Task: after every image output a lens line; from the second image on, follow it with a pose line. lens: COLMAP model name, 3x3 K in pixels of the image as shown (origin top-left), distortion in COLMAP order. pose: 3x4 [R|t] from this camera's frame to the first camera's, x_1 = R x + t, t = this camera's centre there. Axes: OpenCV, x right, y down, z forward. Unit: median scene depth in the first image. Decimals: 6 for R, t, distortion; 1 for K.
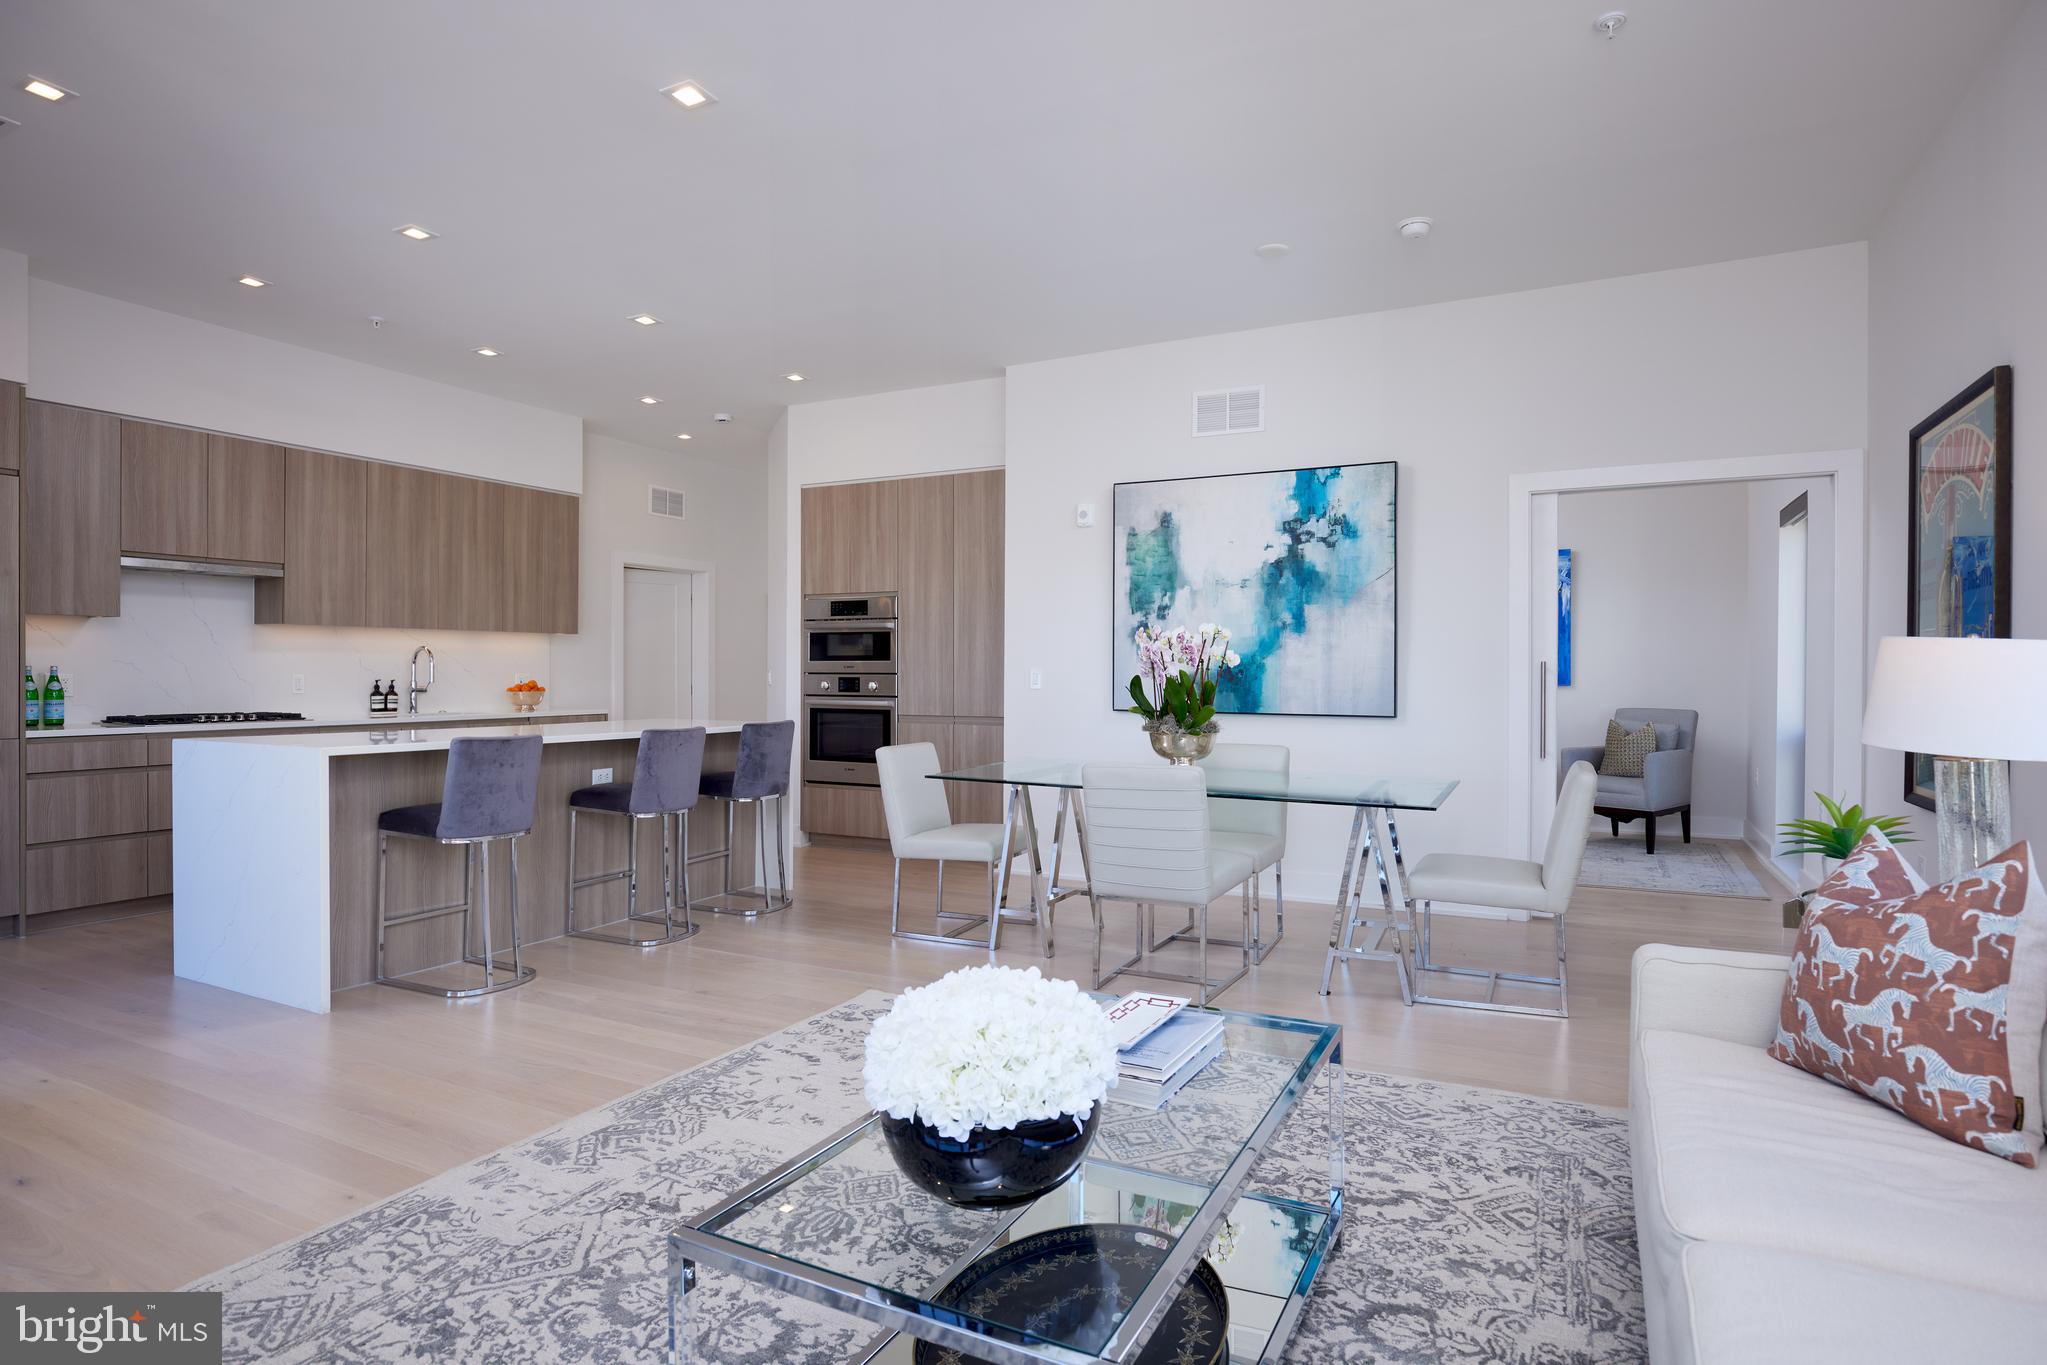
lens RADIAL K [[1100.8, 0, 1031.3], [0, 1100.8, 675.3], [0, 0, 1]] dist [-0.006182, -0.001078]
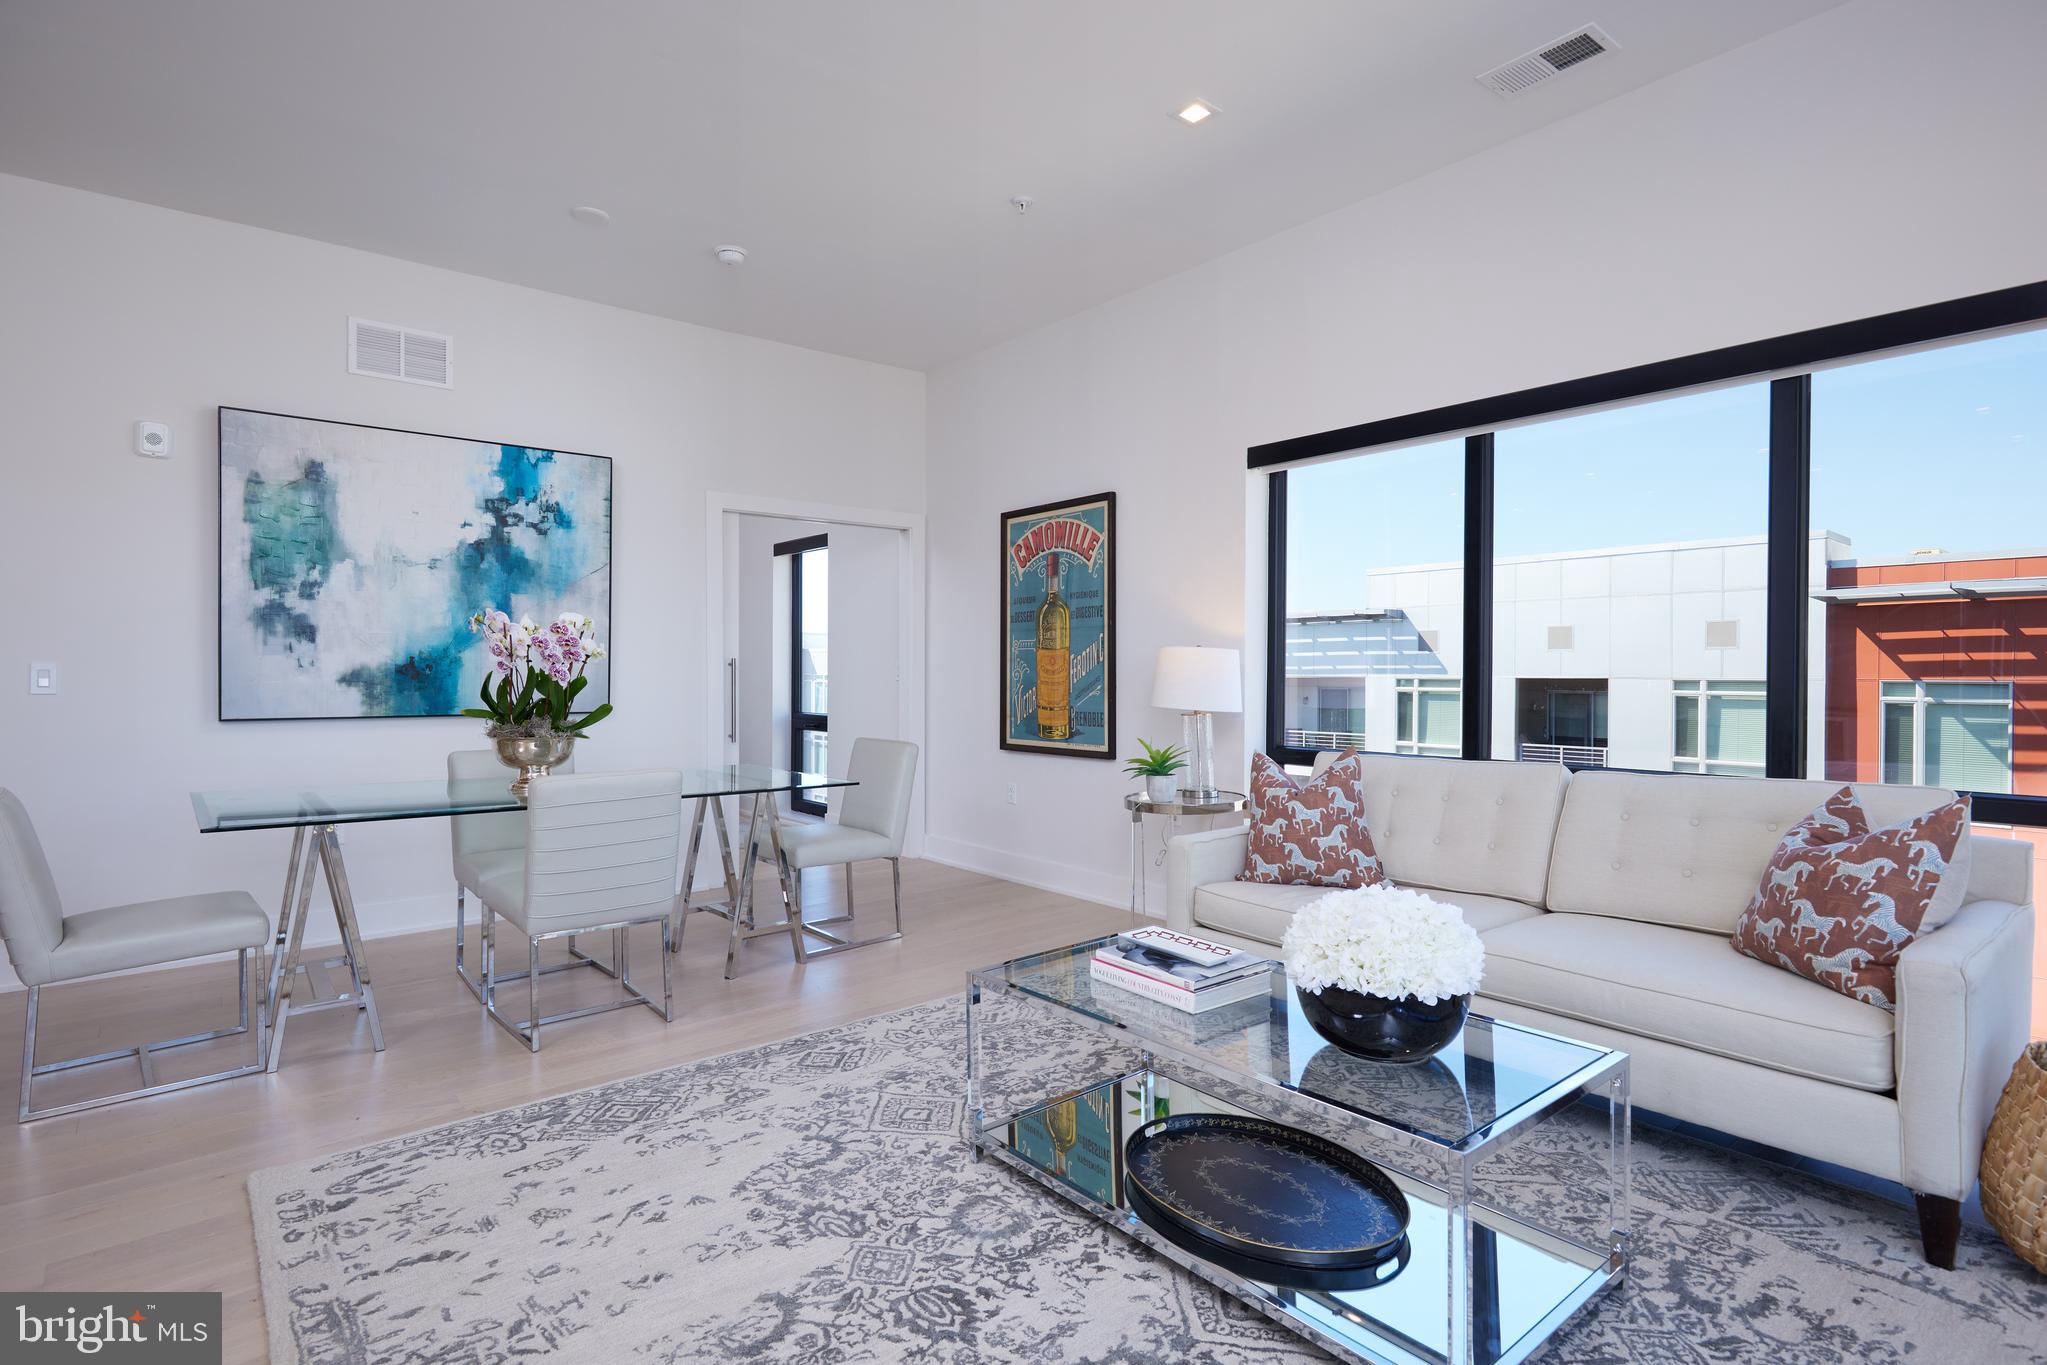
lens RADIAL K [[1043.7, 0, 1041.4], [0, 1043.7, 678.5], [0, 0, 1]] dist [0.012750, 0.000108]
pose [[0.375579, -0.009935, 0.926737, -0.383490], [0.004472, 0.999950, 0.008908, 0.000410], [-0.926780, 0.000799, 0.375604, 0.257520]]
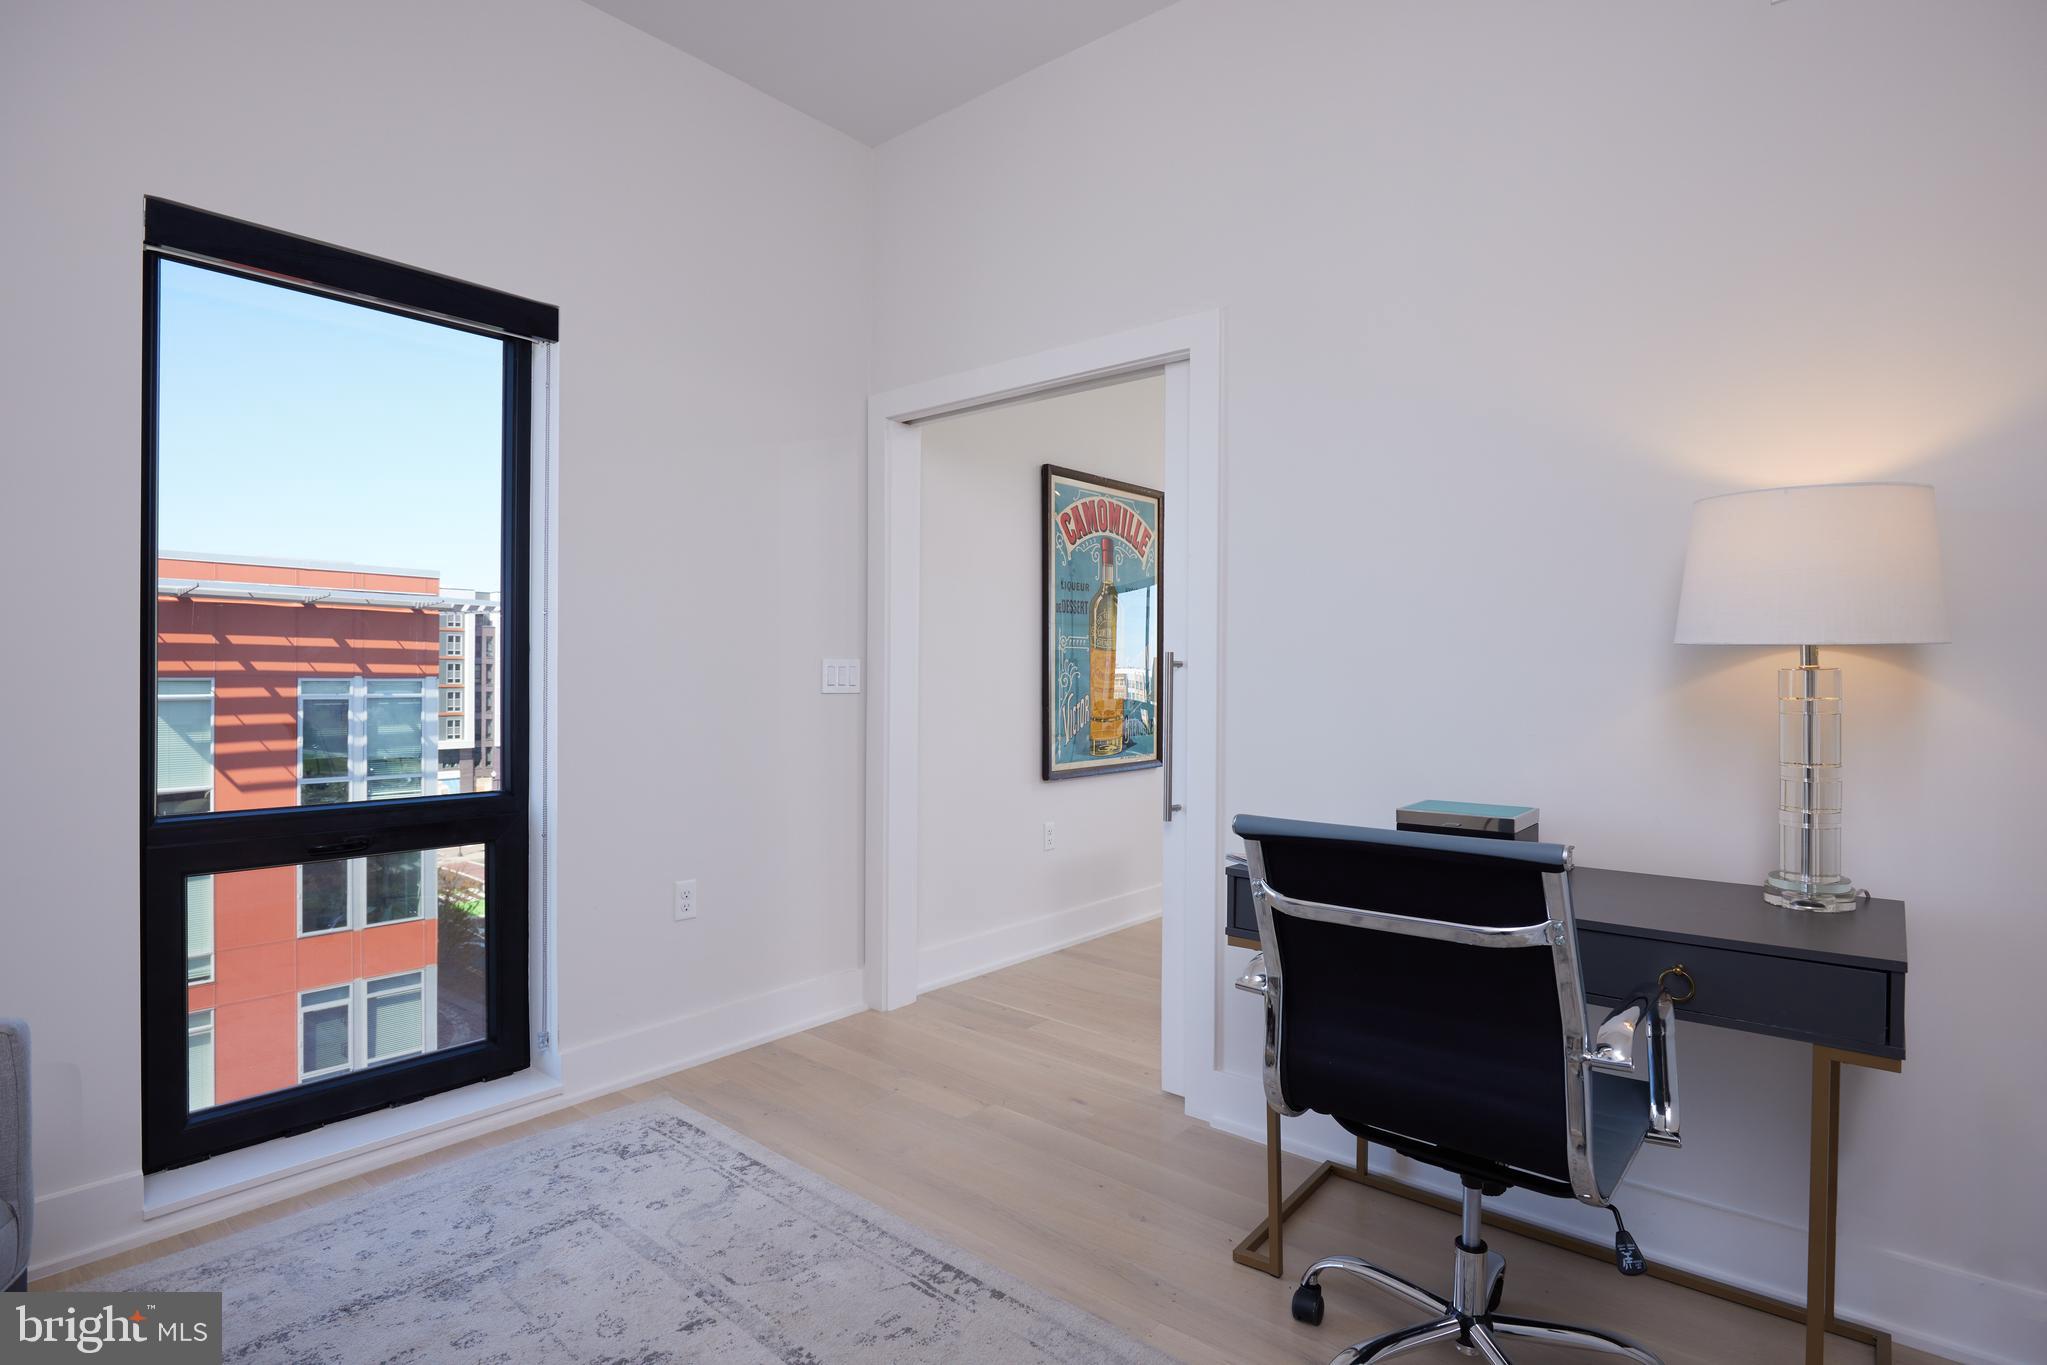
lens RADIAL K [[1096.3, 0, 1023.5], [0, 1096.3, 682.5], [0, 0, 1]] dist [-0.001070, -0.000131]
pose [[-0.982711, -0.011888, 0.184764, 0.408058], [-0.009309, 0.999847, 0.014820, -0.004649], [-0.184912, 0.012844, -0.982671, 1.452547]]
